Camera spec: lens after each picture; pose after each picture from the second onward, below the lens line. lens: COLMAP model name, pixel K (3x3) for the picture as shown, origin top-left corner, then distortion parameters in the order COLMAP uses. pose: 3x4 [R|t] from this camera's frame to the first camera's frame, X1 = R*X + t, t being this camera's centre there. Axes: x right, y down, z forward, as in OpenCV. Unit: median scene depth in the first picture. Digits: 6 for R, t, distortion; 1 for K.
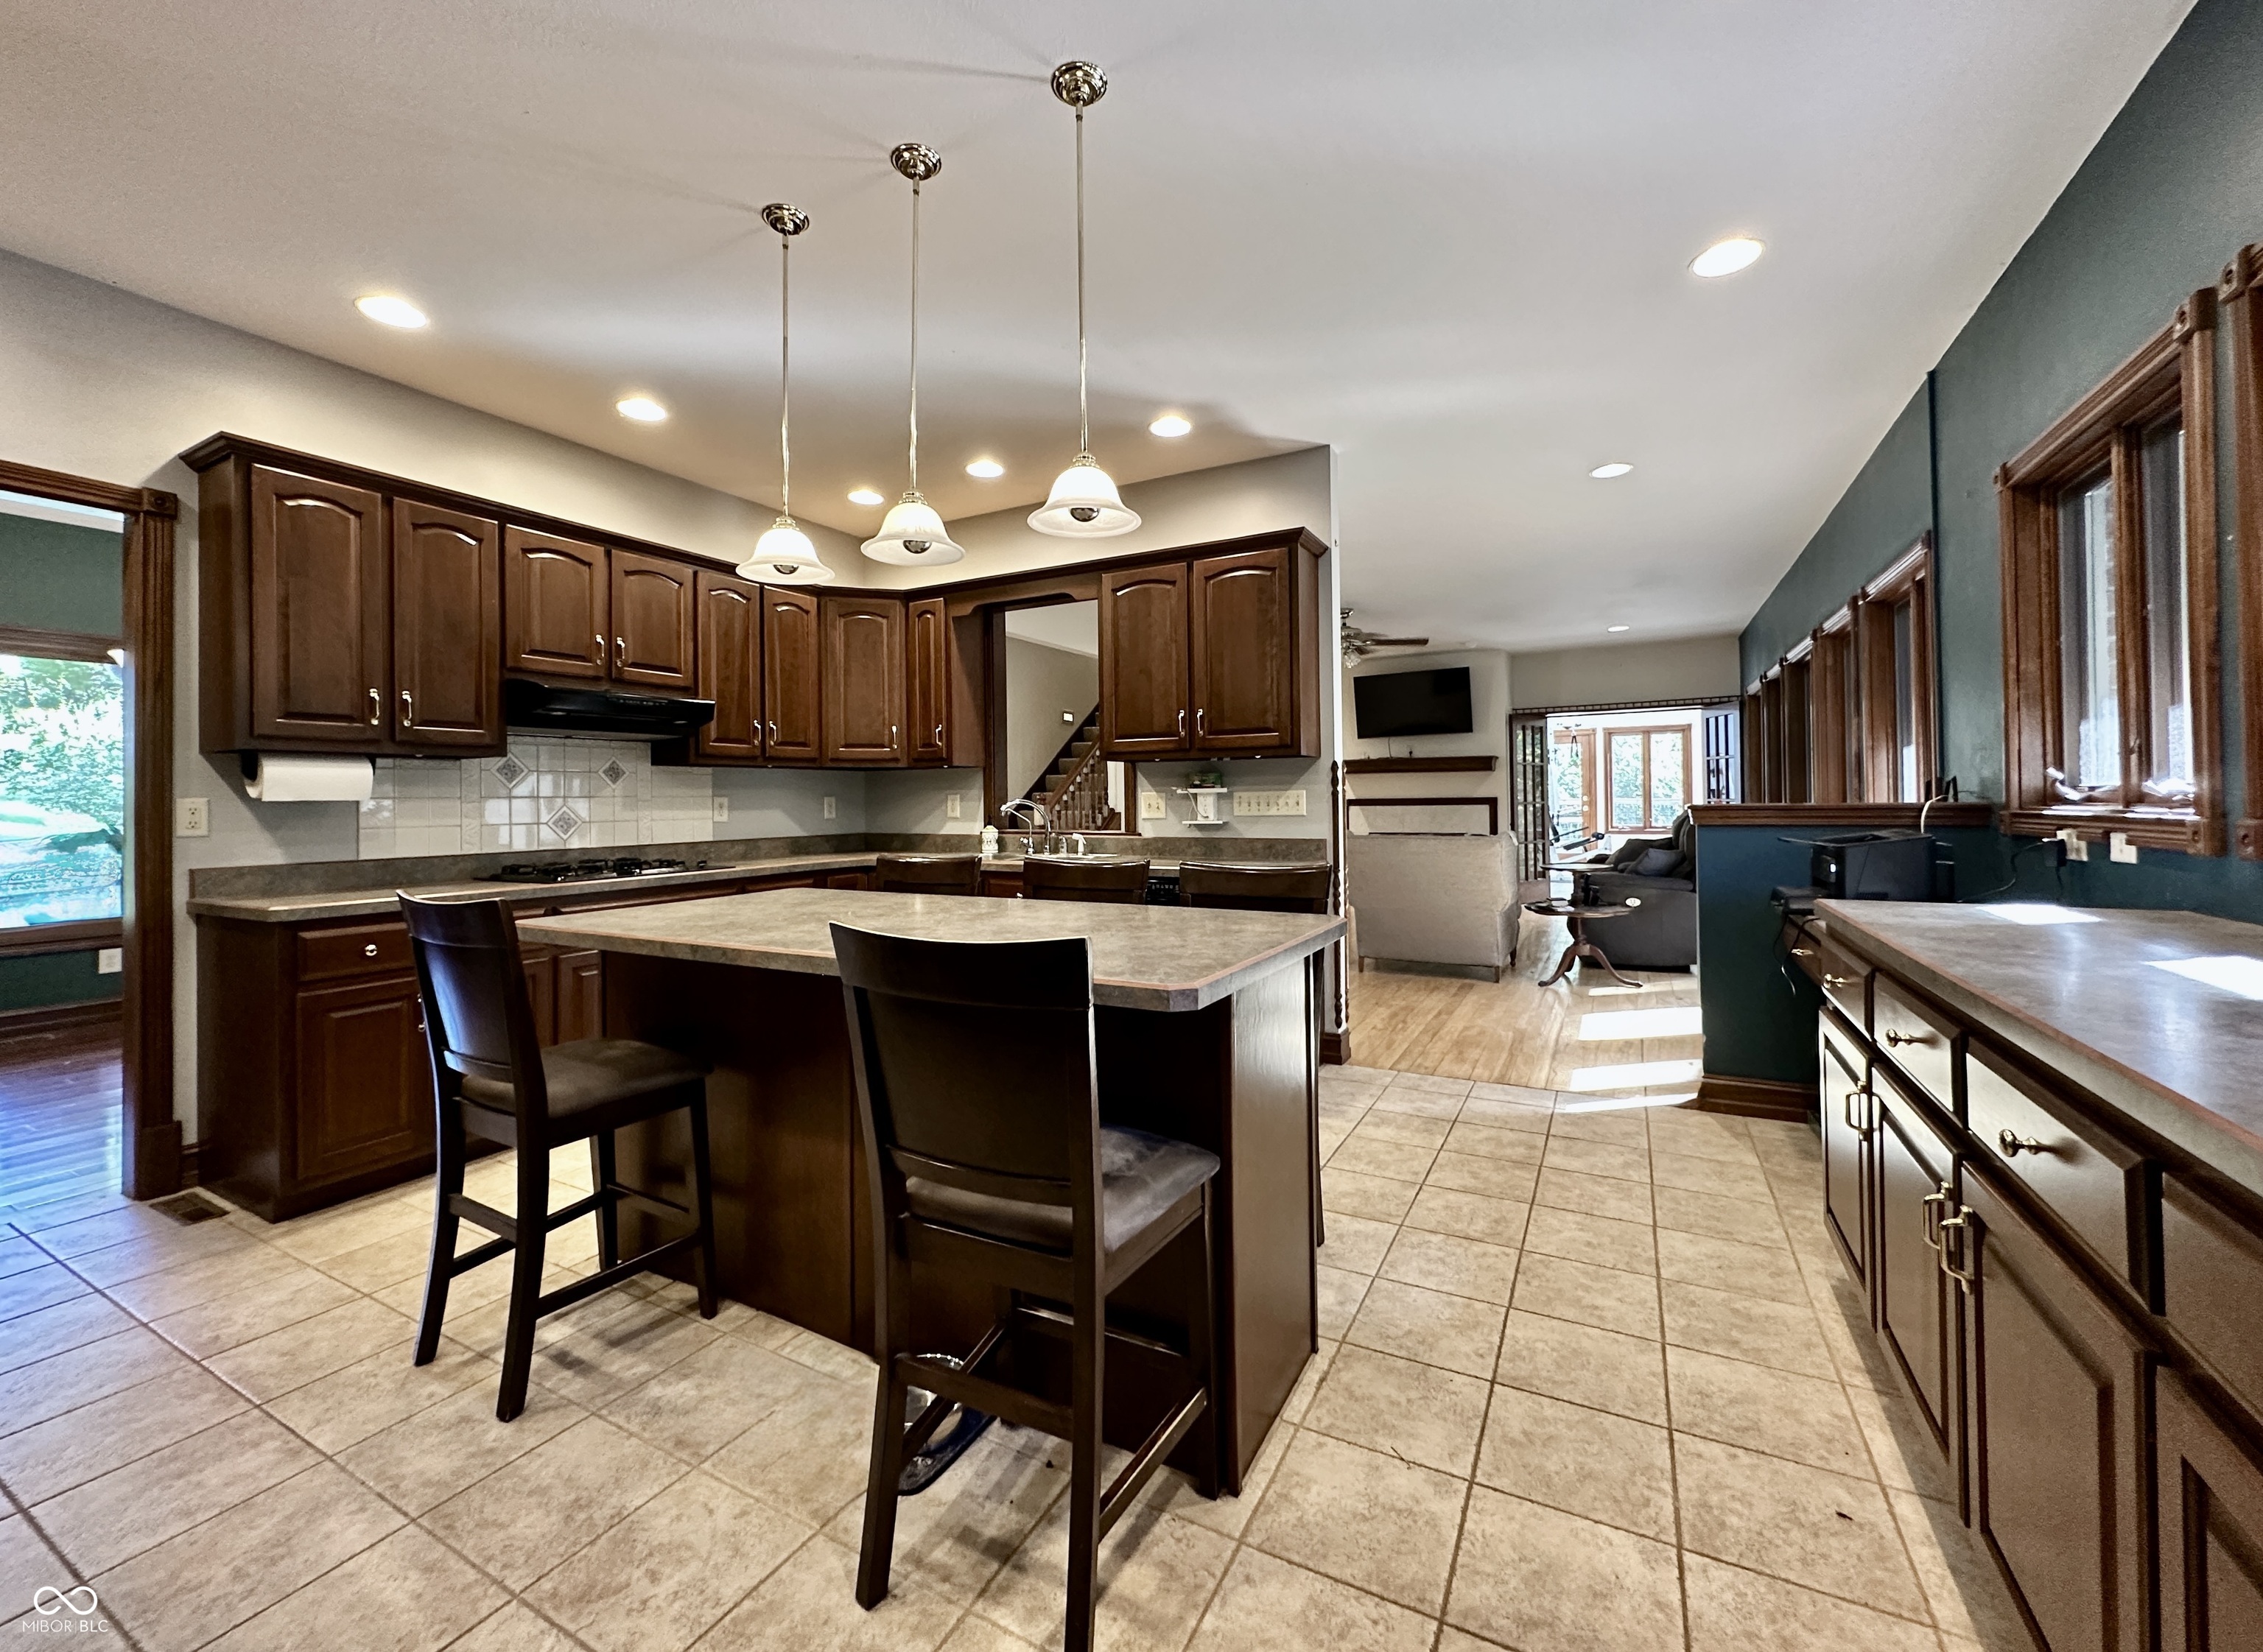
lens RADIAL K [[916.5, 0, 1112.0], [0, 916.5, 789.8], [0, 0, 1]] dist [-0.000767, 0.000142]
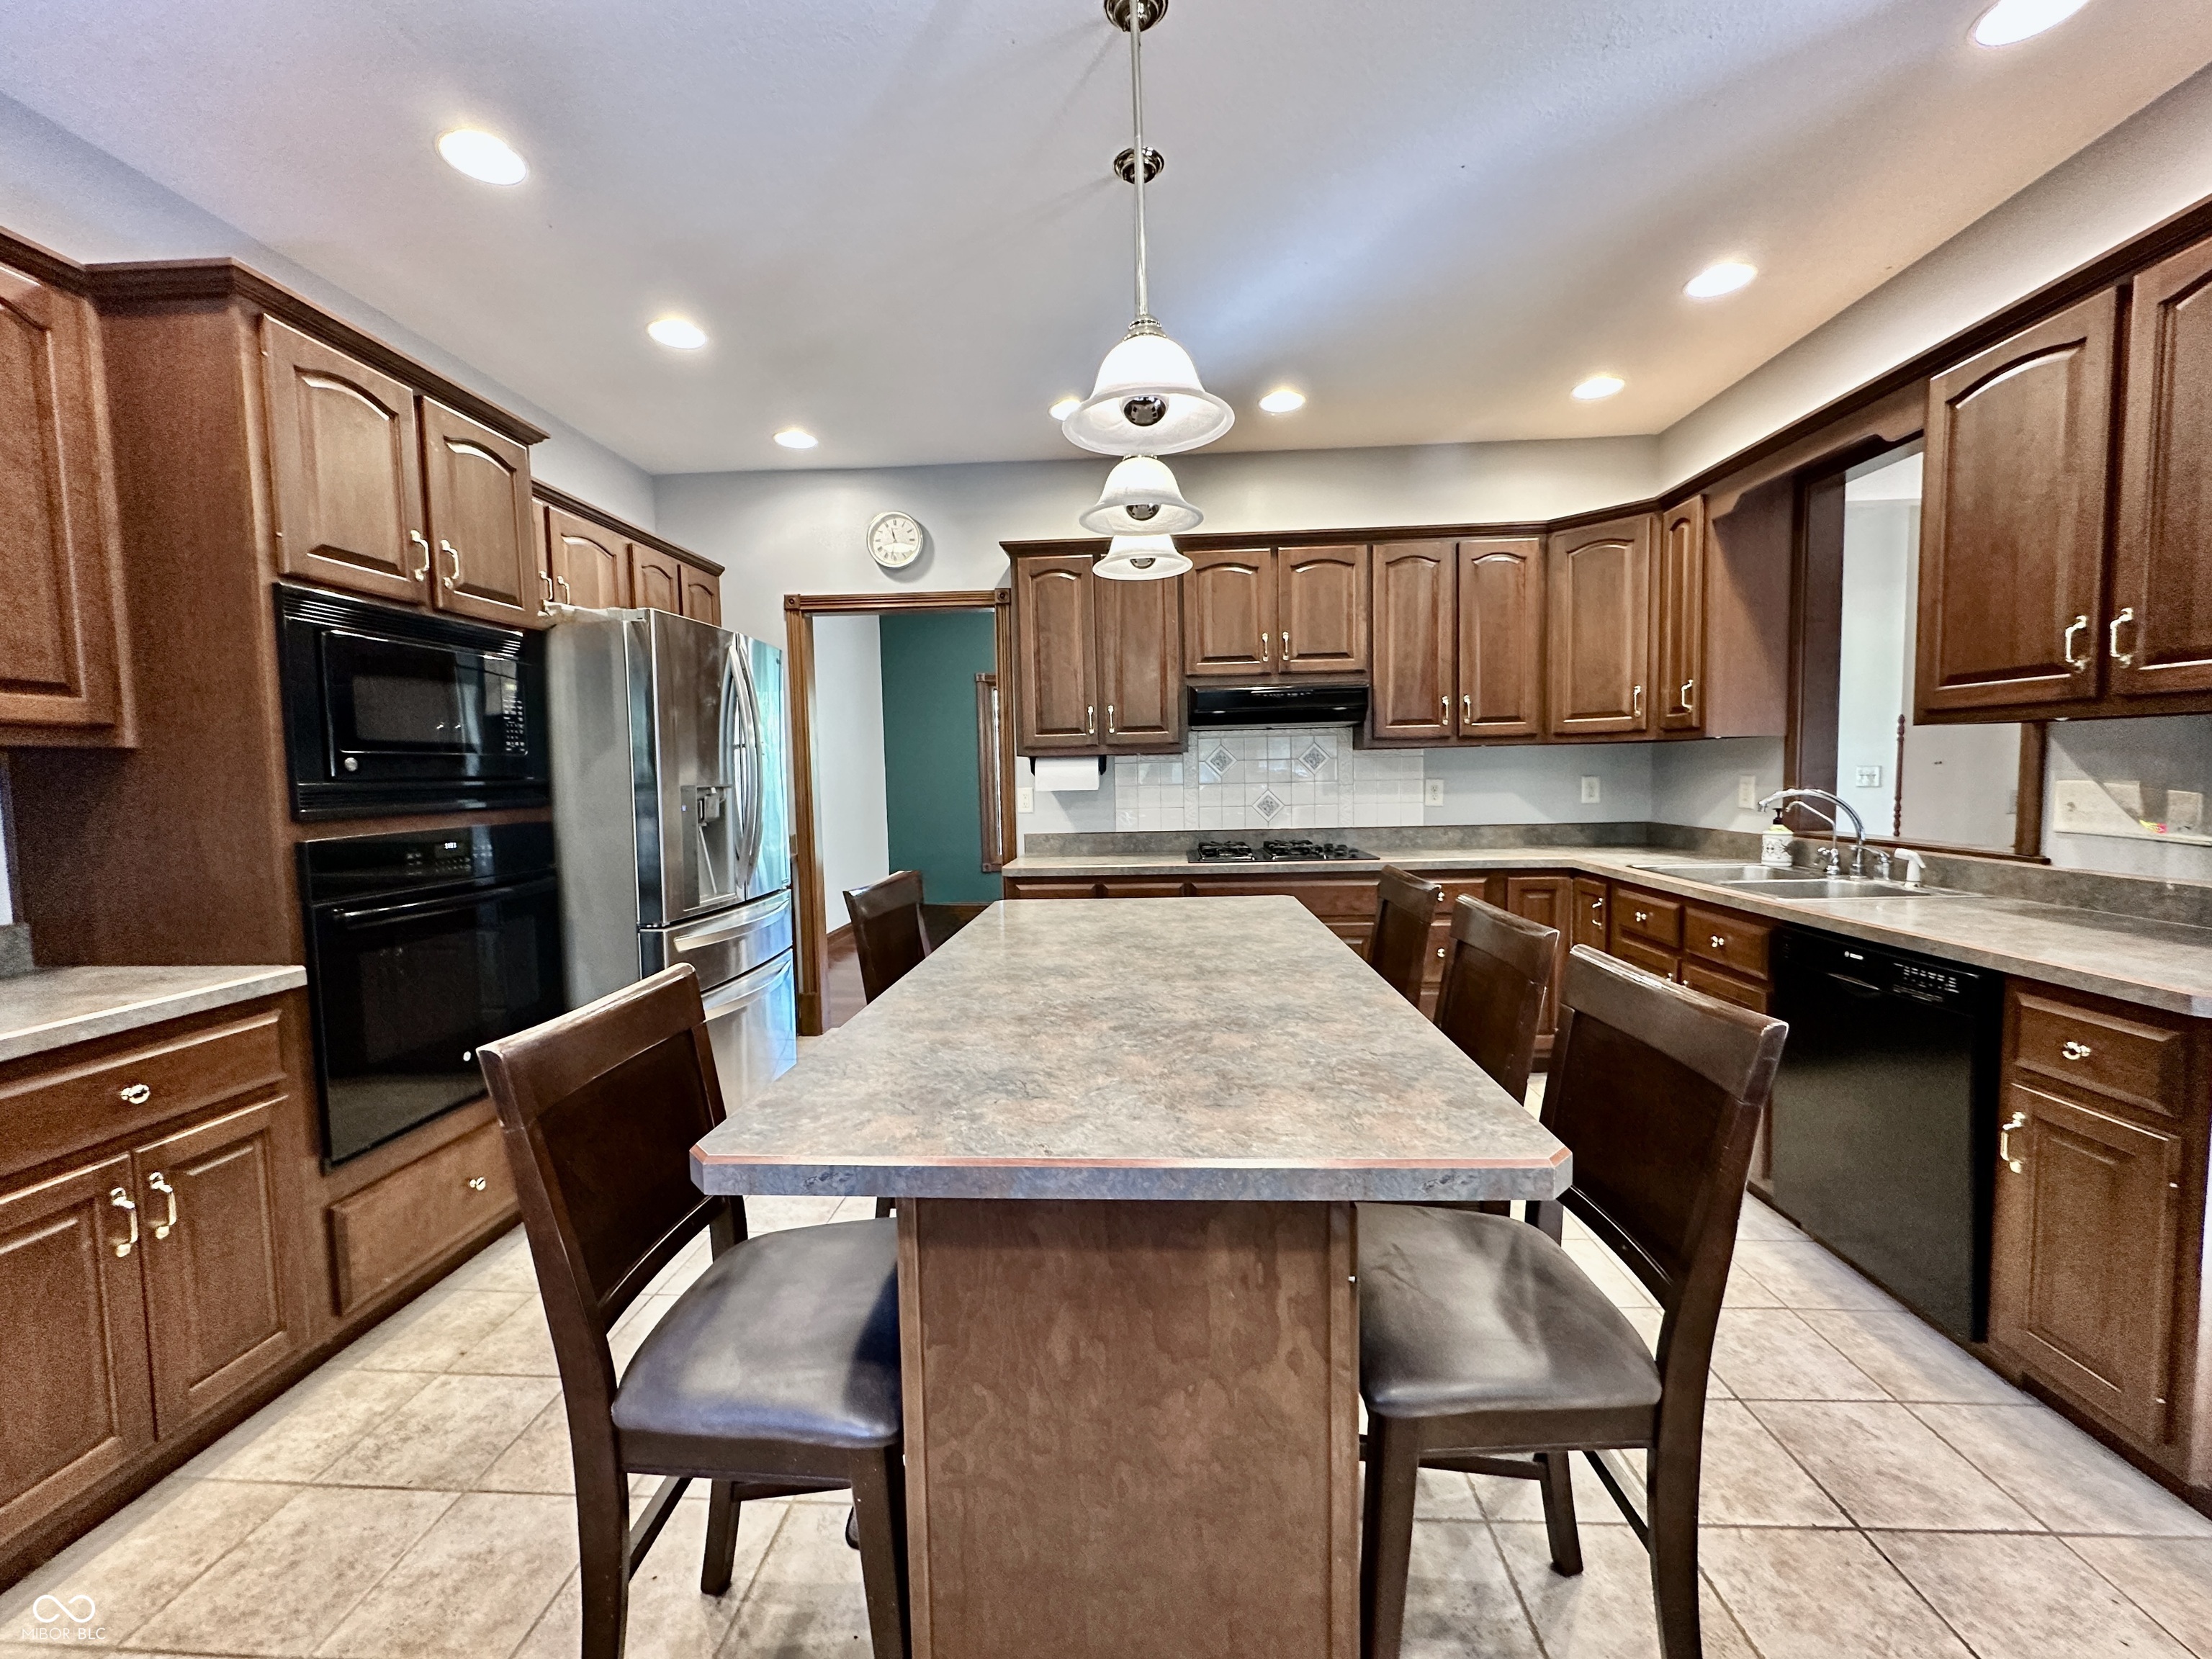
lens RADIAL K [[881.0, 0, 1106.0], [0, 881.0, 829.5], [0, 0, 1]] dist [-0.001399, 0.000036]
pose [[0.438303, 0.062192, -0.896673, 0.283275], [0.026623, 0.996267, 0.082113, -0.028842], [0.898433, -0.059863, 0.435012, 0.355080]]
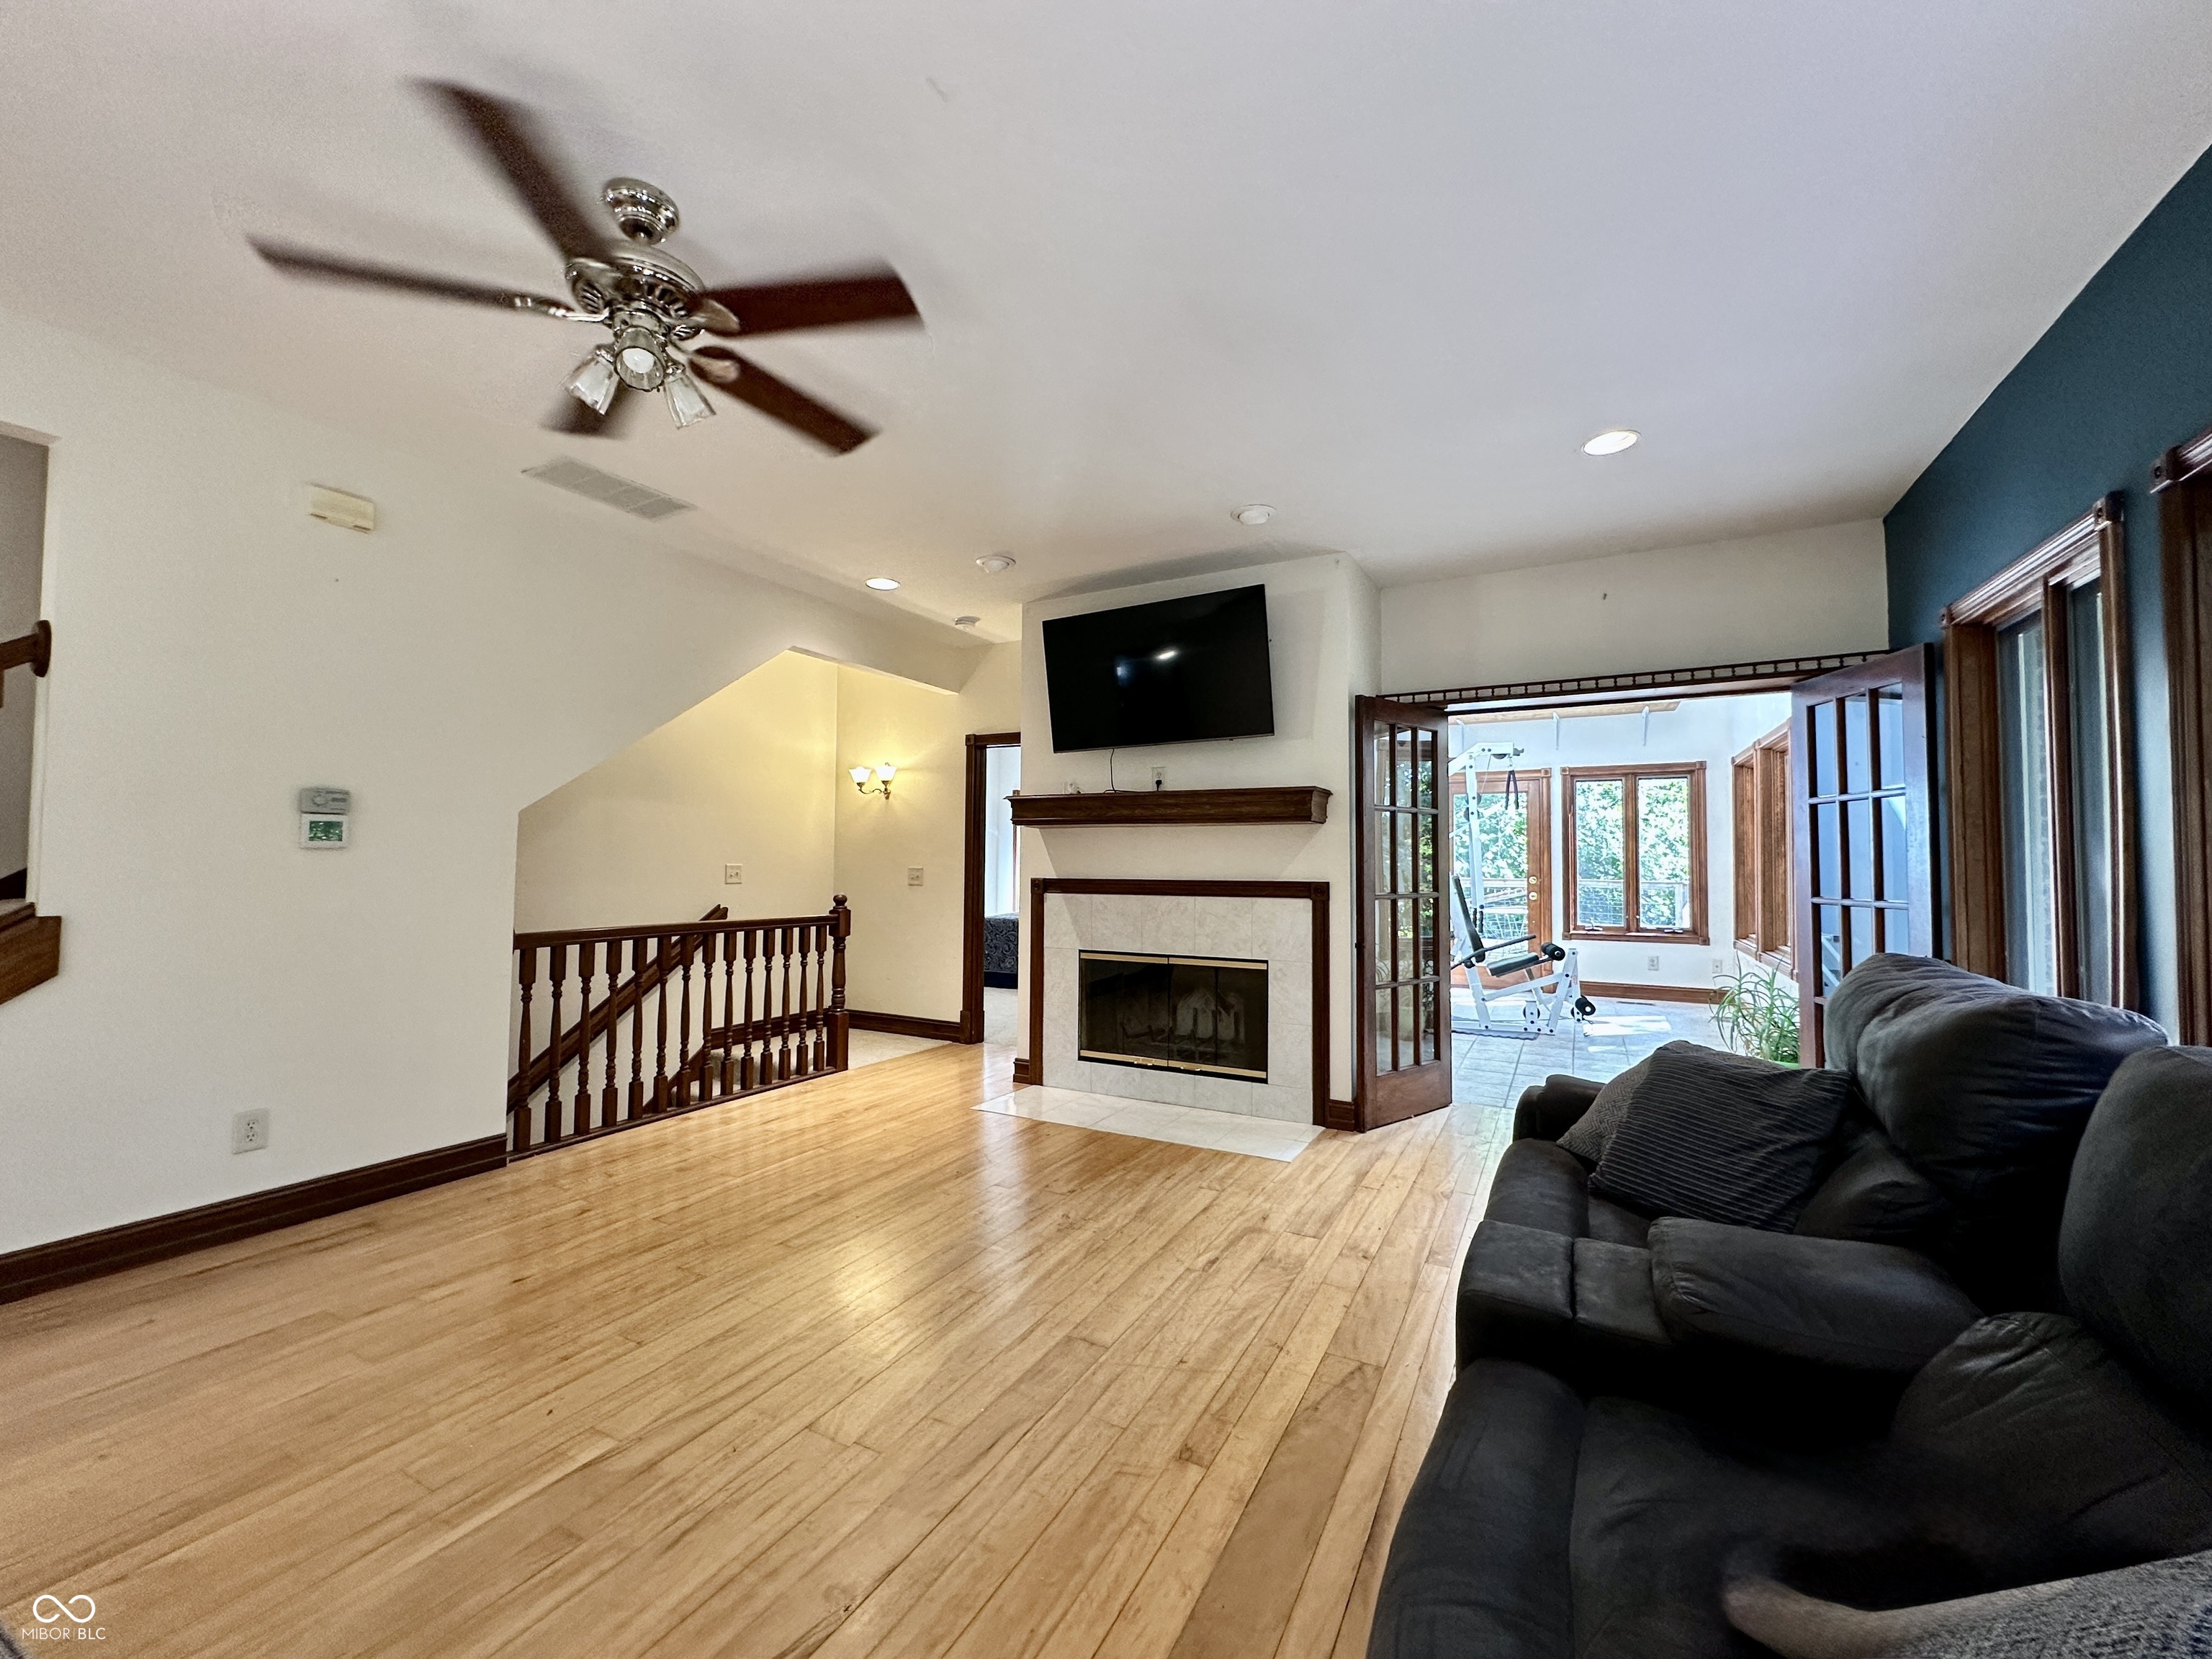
lens RADIAL K [[881.0, 0, 1106.0], [0, 881.0, 829.5], [0, 0, 1]] dist [-0.001399, 0.000036]
pose [[0.999640, 0.021100, 0.016601, 0.773890], [-0.020644, 0.999418, -0.027173, -0.009180], [-0.017165, 0.026820, 0.999493, 1.457123]]
